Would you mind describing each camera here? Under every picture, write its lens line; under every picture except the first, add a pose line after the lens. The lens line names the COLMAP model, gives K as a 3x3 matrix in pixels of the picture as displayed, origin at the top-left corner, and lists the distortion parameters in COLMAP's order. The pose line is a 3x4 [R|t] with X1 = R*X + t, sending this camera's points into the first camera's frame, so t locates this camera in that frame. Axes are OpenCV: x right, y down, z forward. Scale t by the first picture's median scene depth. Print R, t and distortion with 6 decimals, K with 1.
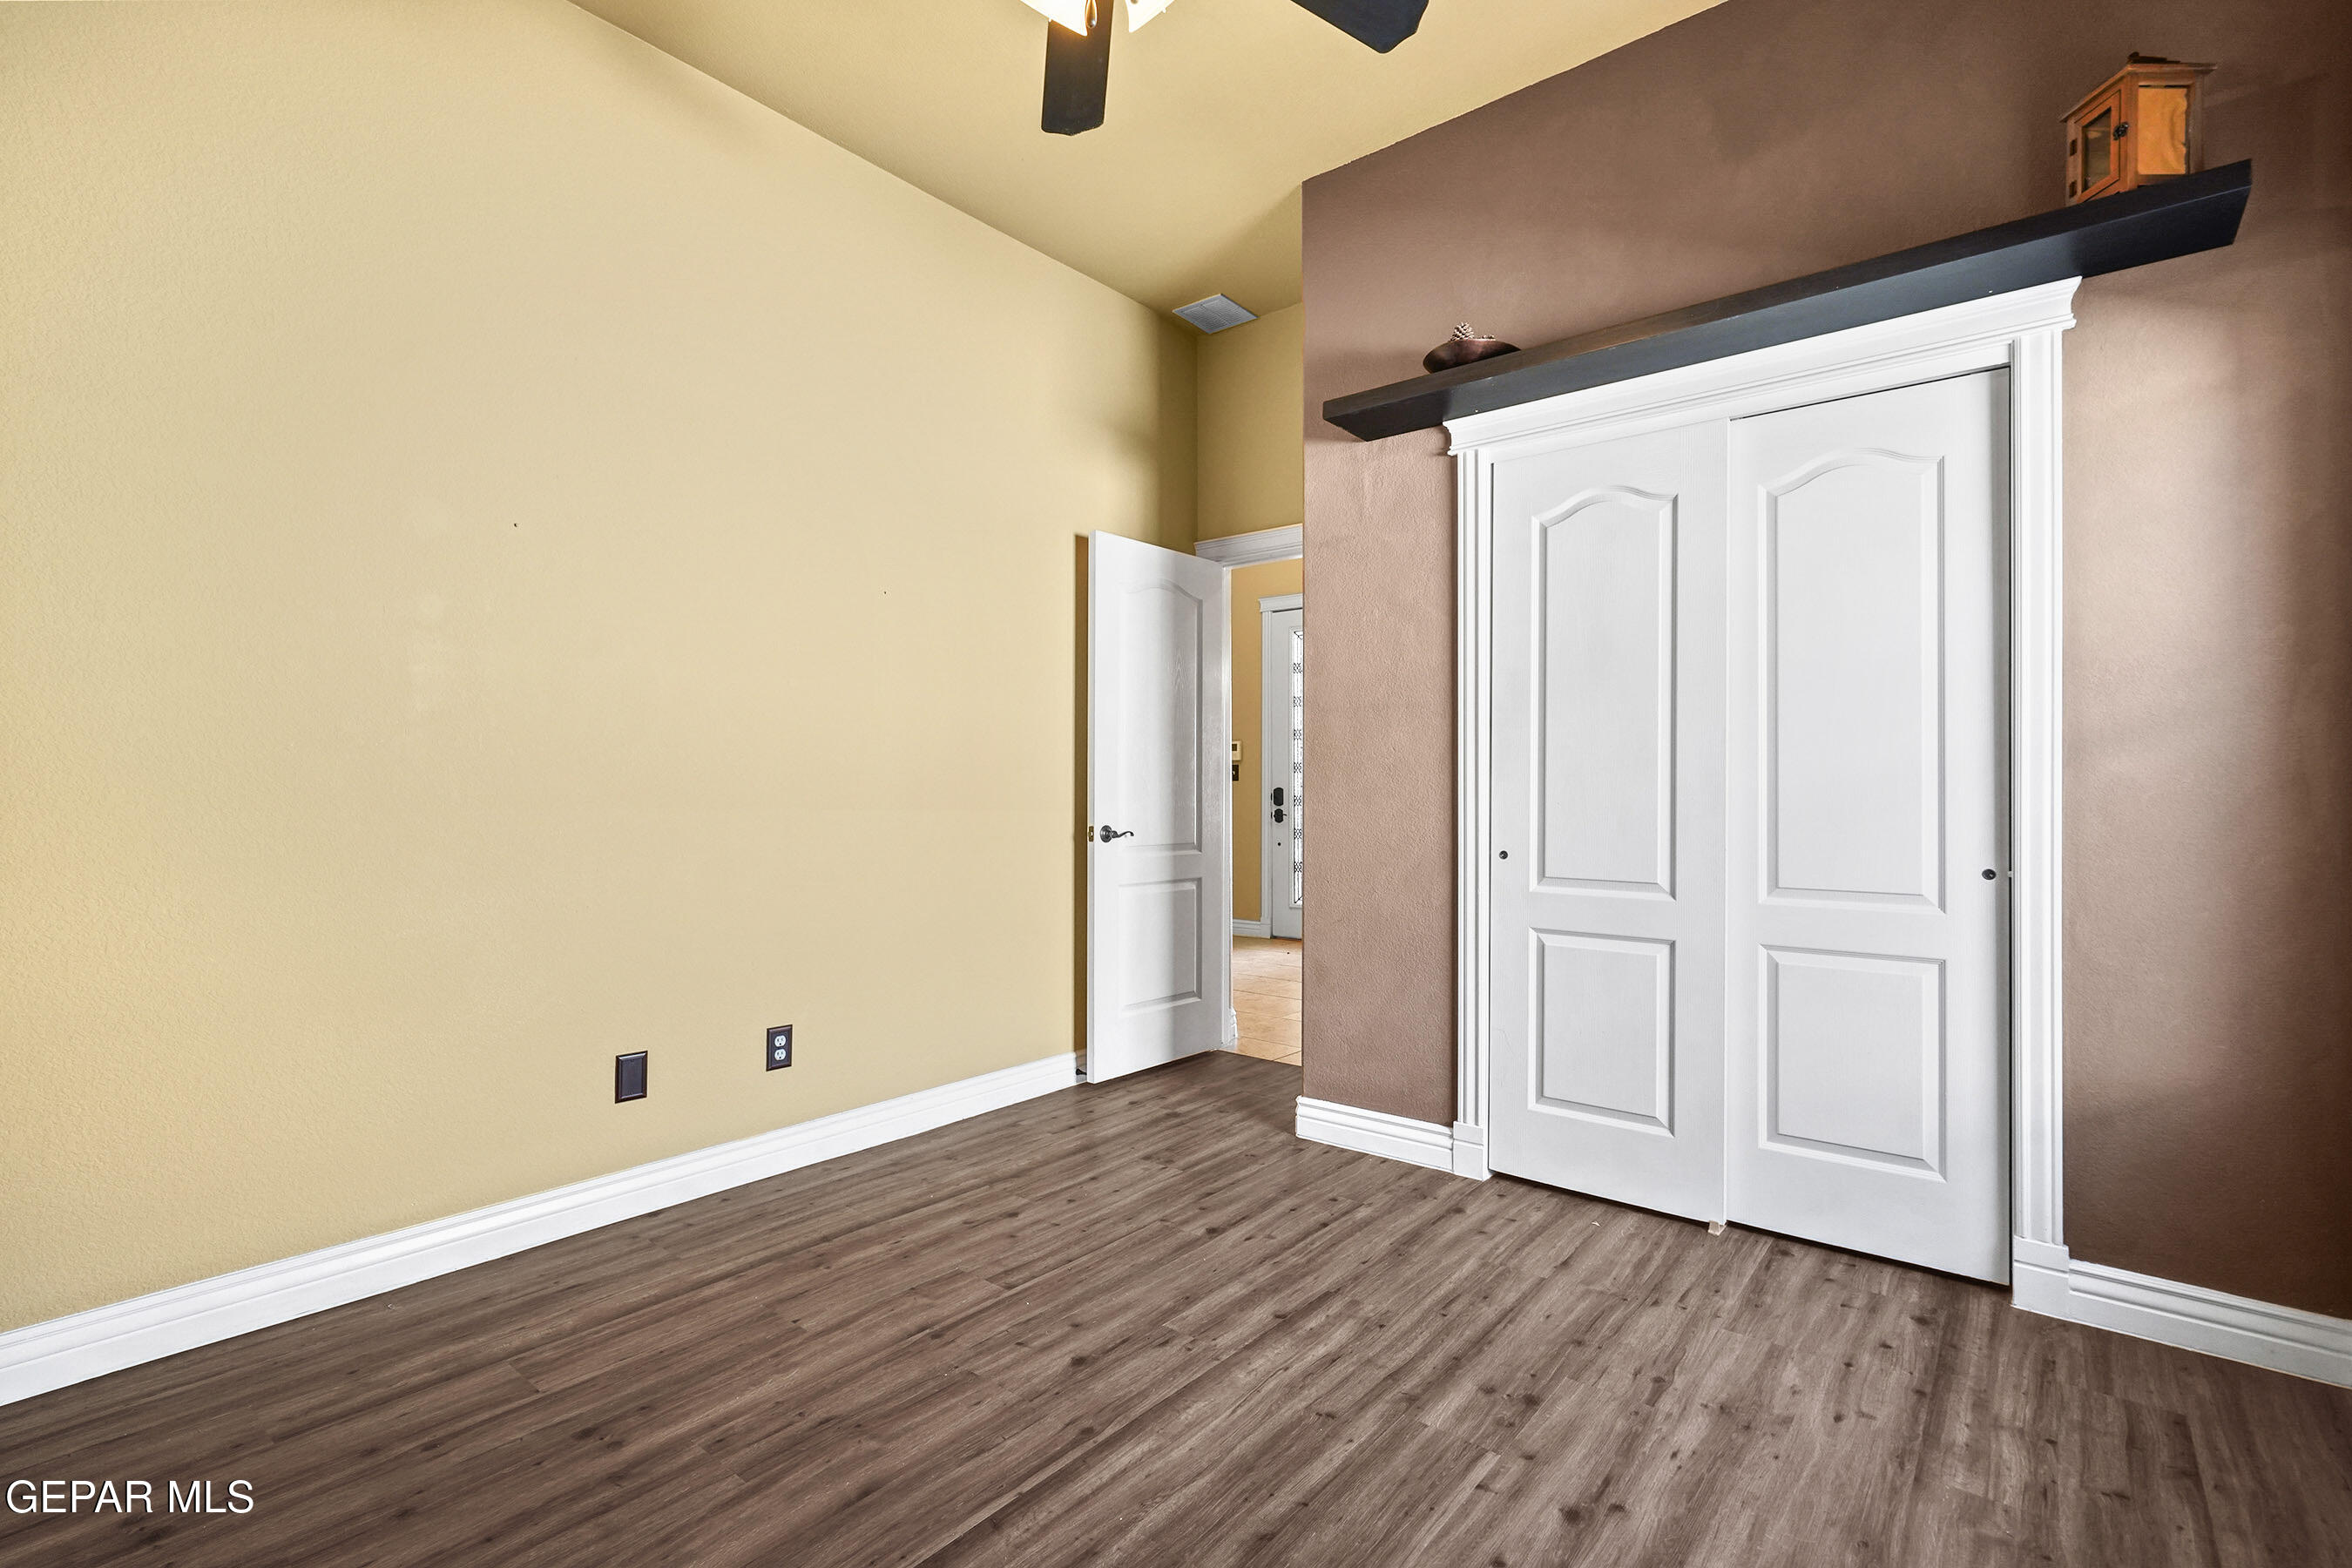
lens RADIAL K [[1080.5, 0, 1178.5], [0, 1080.5, 790.2], [0, 0, 1]] dist [-0.003554, 0.001702]
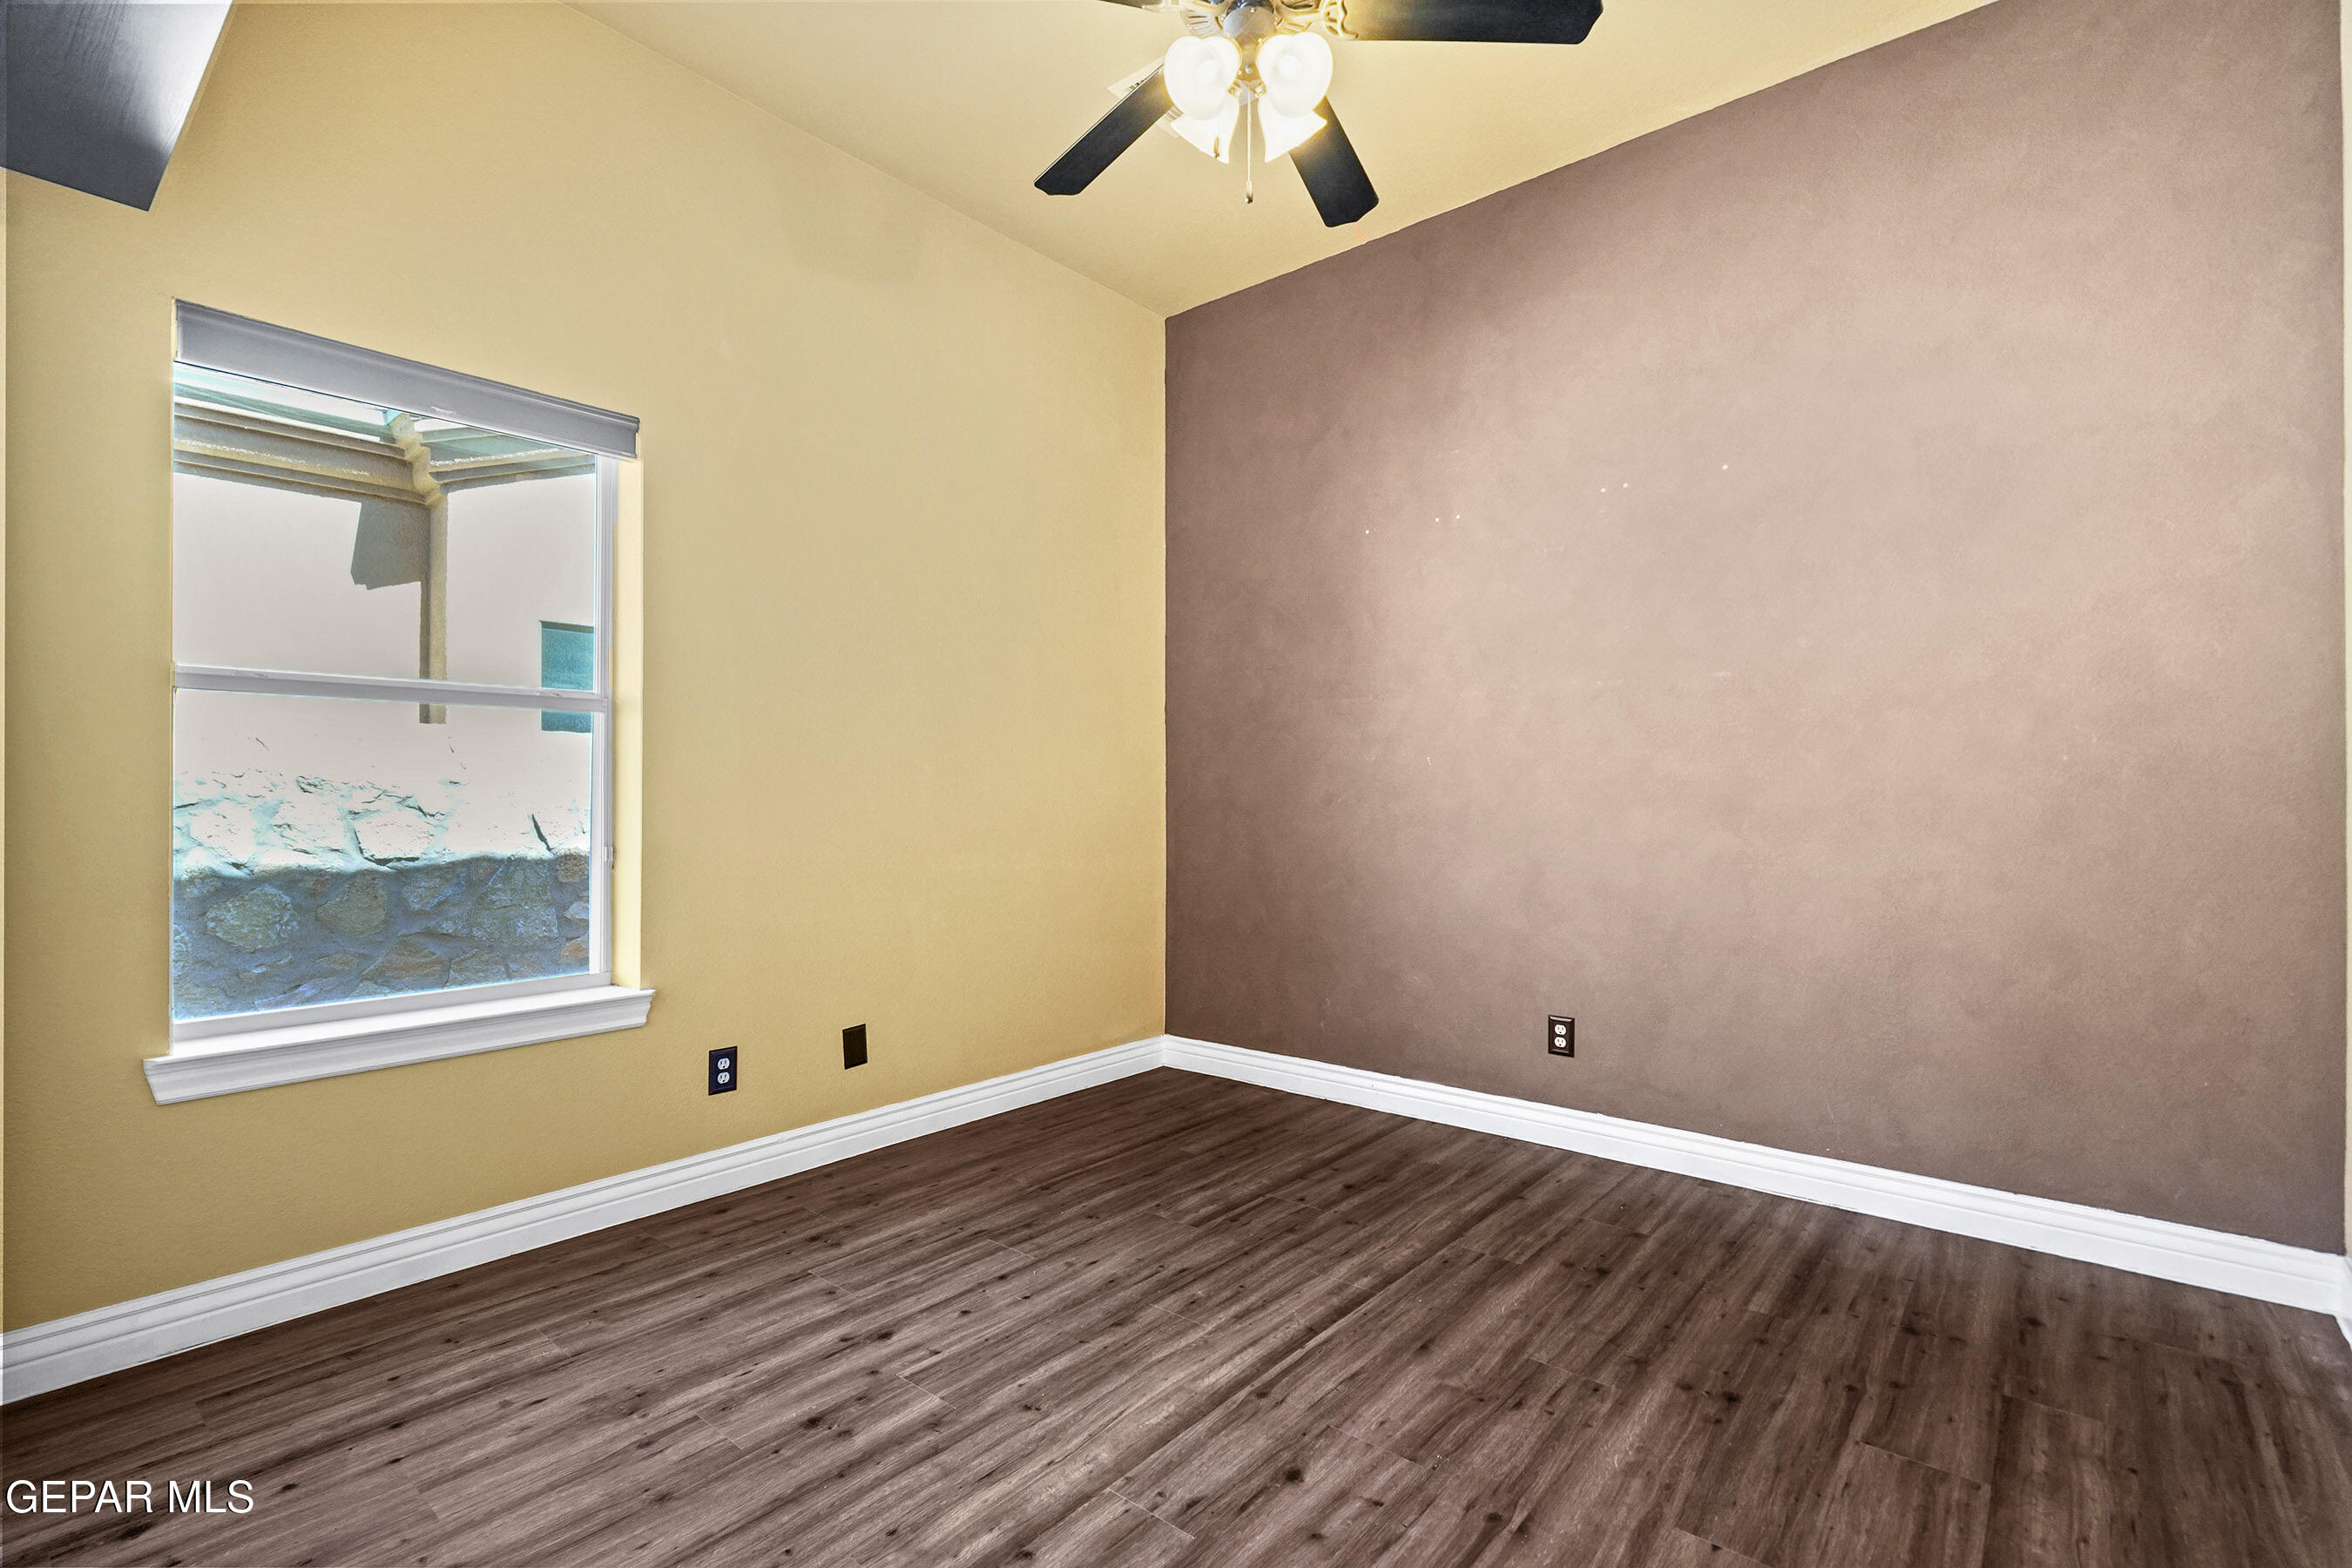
lens RADIAL K [[1080.5, 0, 1174.0], [0, 1080.5, 789.4], [0, 0, 1]] dist [-0.003554, 0.001702]
pose [[-0.999824, -0.001557, 0.018713, -0.015940], [-0.001825, 0.999896, -0.014316, 0.009738], [-0.018689, -0.014347, -0.999722, 2.039396]]
